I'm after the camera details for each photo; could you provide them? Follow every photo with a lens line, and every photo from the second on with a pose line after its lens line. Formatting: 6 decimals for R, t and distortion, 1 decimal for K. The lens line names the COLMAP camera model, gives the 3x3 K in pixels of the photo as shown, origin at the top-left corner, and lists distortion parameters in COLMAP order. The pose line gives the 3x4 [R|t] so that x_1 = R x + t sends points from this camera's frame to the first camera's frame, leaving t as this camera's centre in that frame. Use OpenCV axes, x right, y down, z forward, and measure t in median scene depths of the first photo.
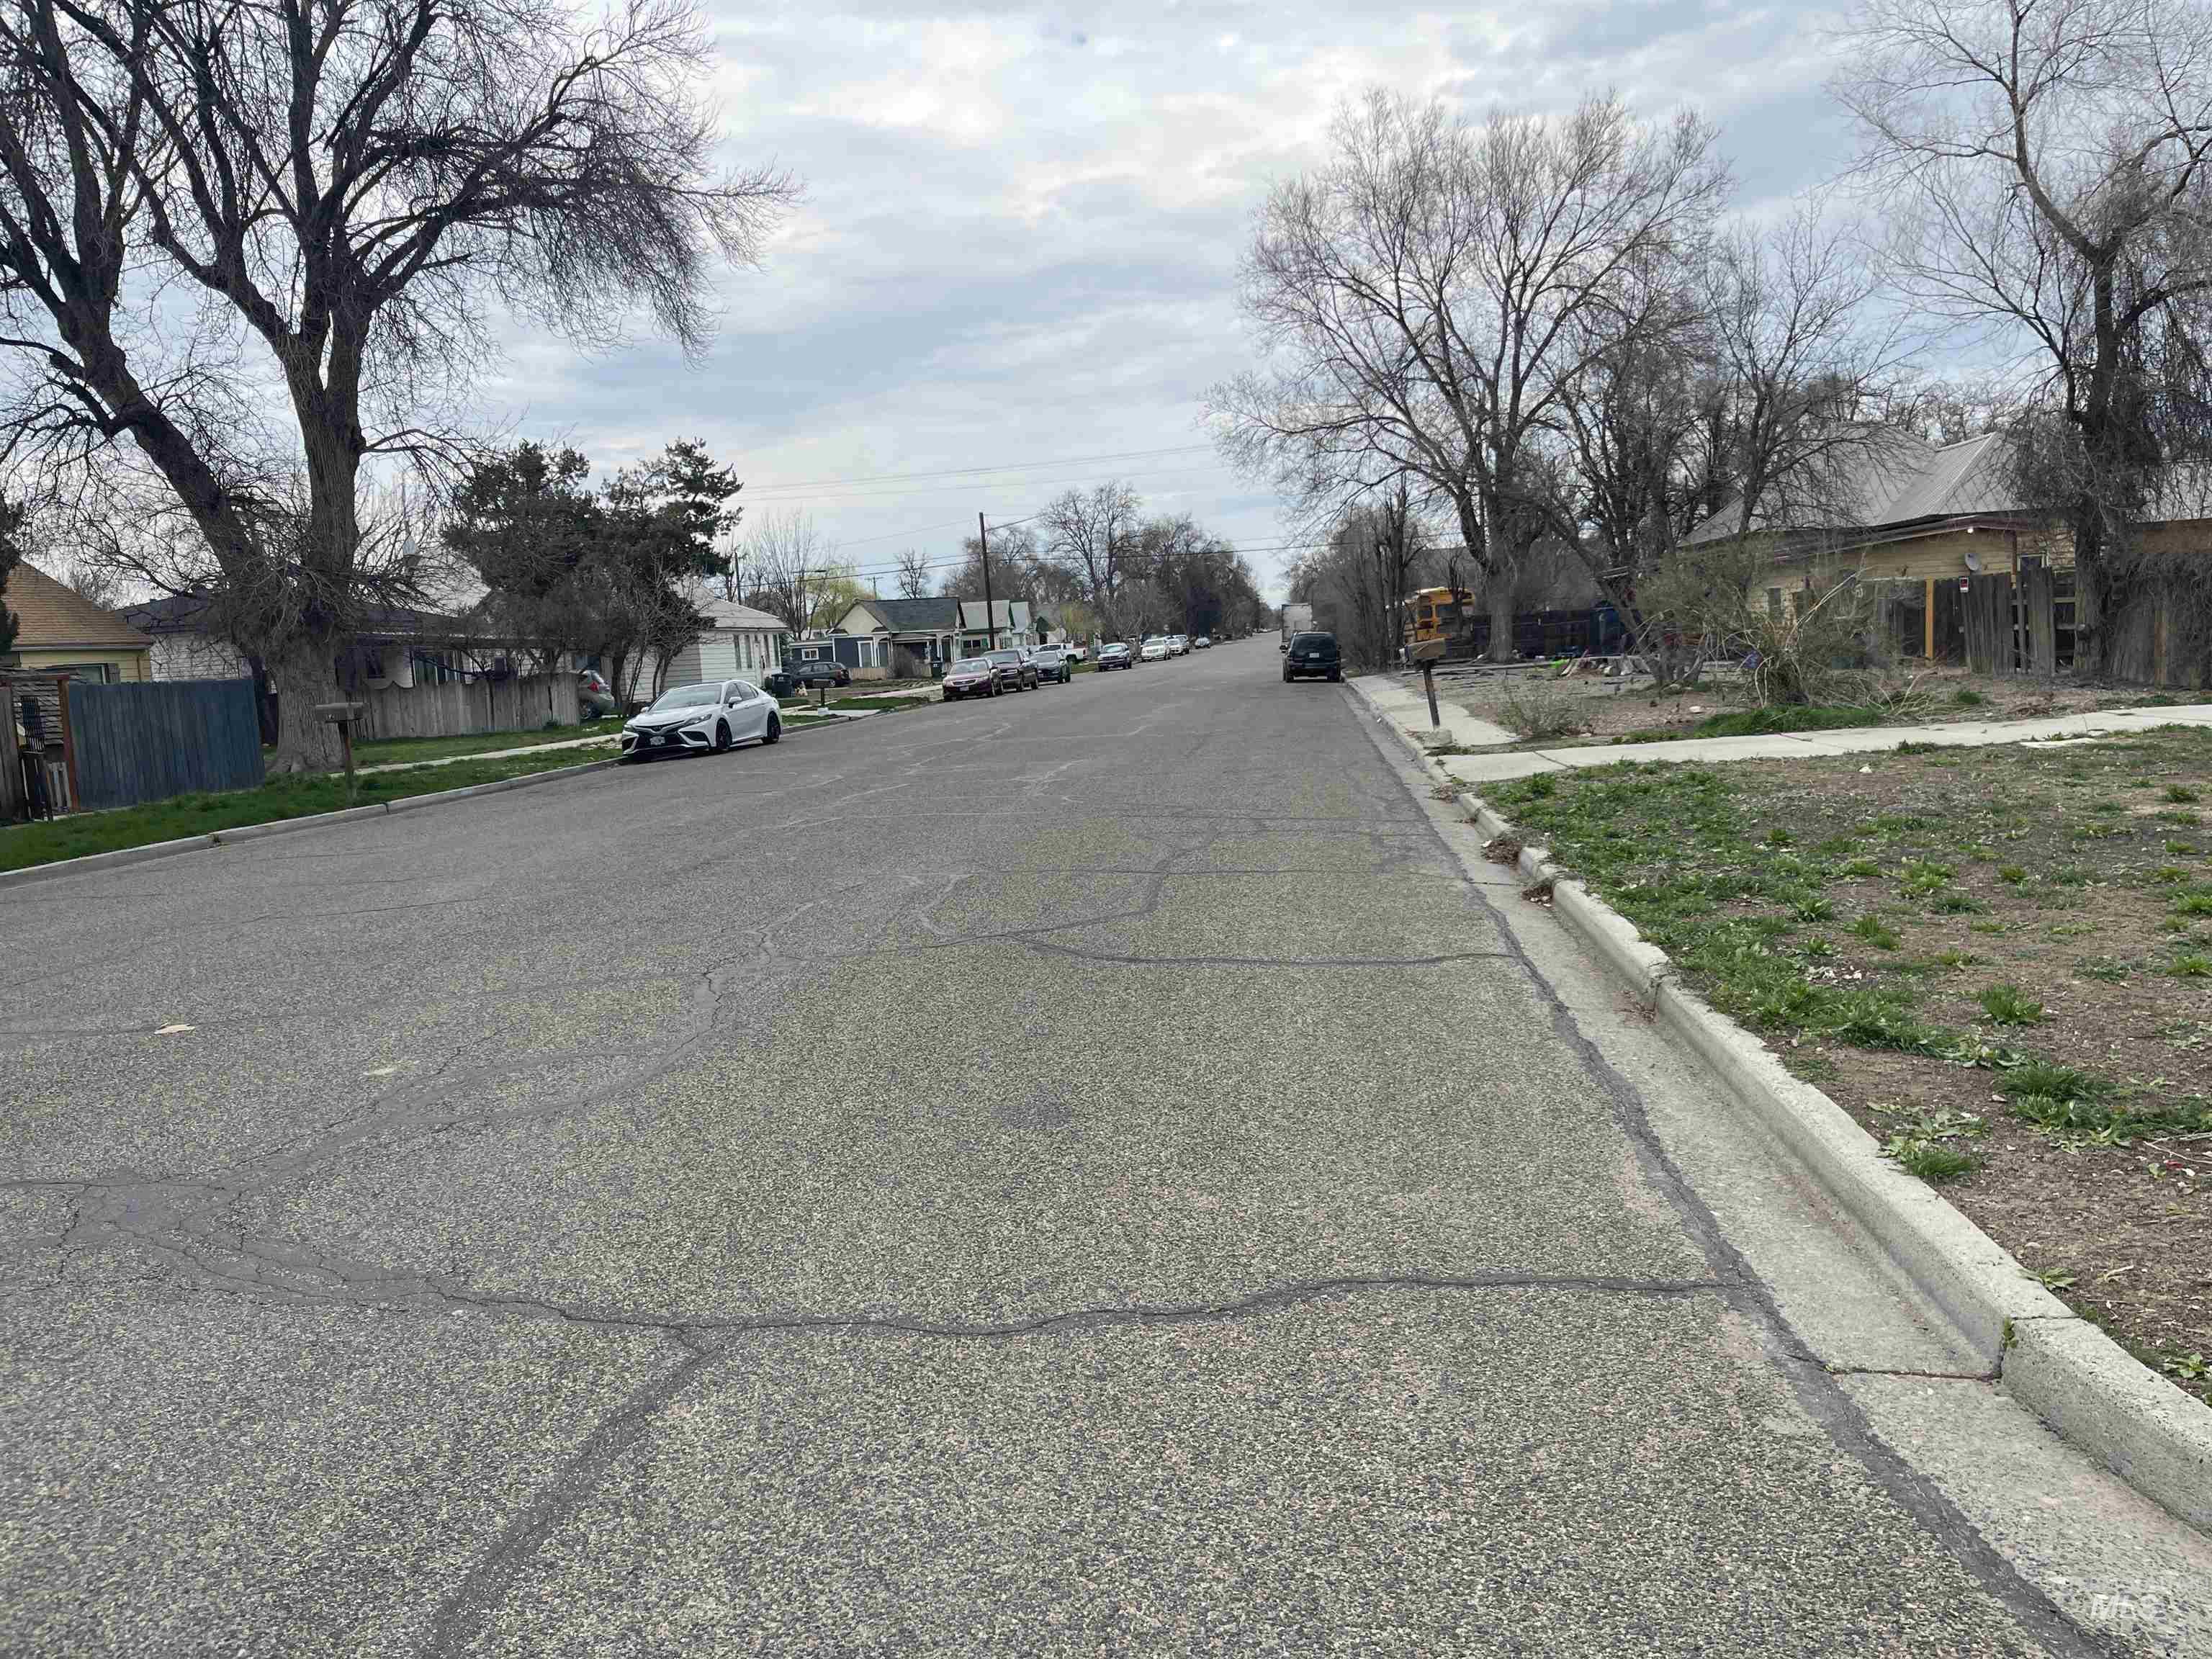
lens RADIAL K [[1656.3, 0, 1137.9], [0, 1656.3, 824.0], [0, 0, 1]] dist [0.046694, -0.072278]
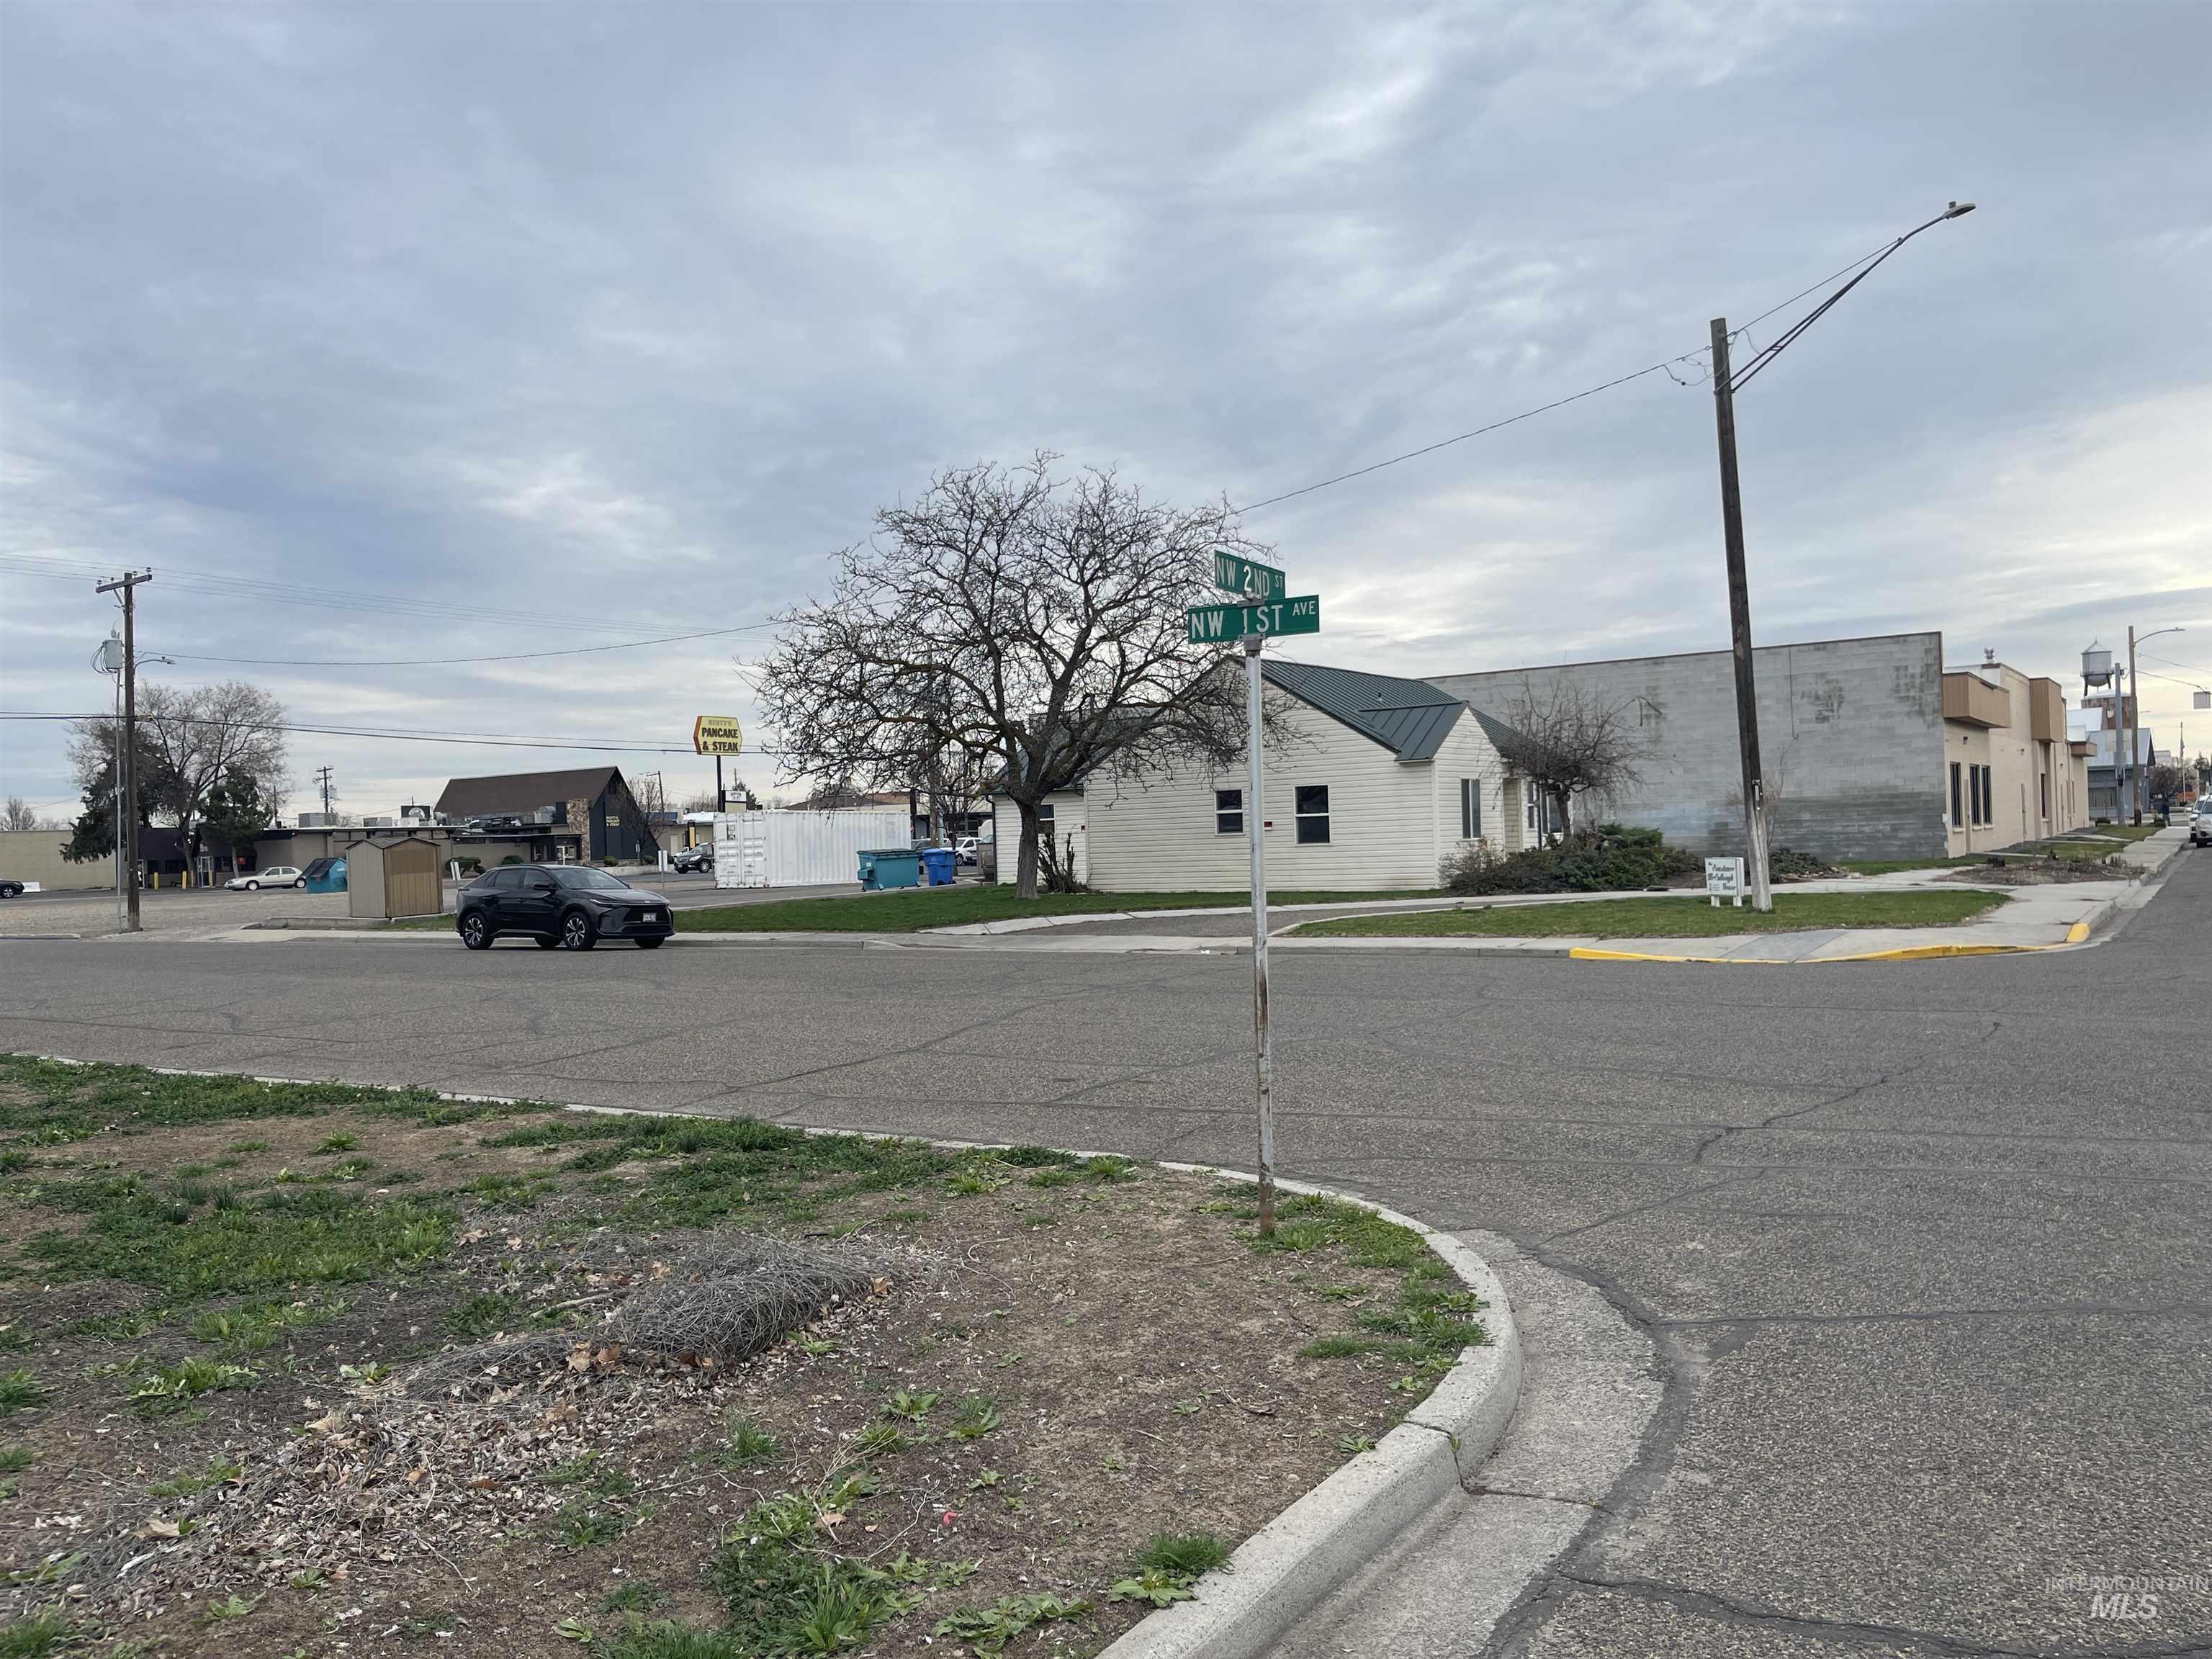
lens RADIAL K [[1633.6, 0, 1106.0], [0, 1633.6, 829.5], [0, 0, 1]] dist [0.058645, -0.101036]
pose [[-0.867553, 0.099001, 0.487391, 0.104224], [0.148407, 0.986872, 0.063706, -0.225637], [-0.474686, 0.127601, -0.870857, 1.909578]]
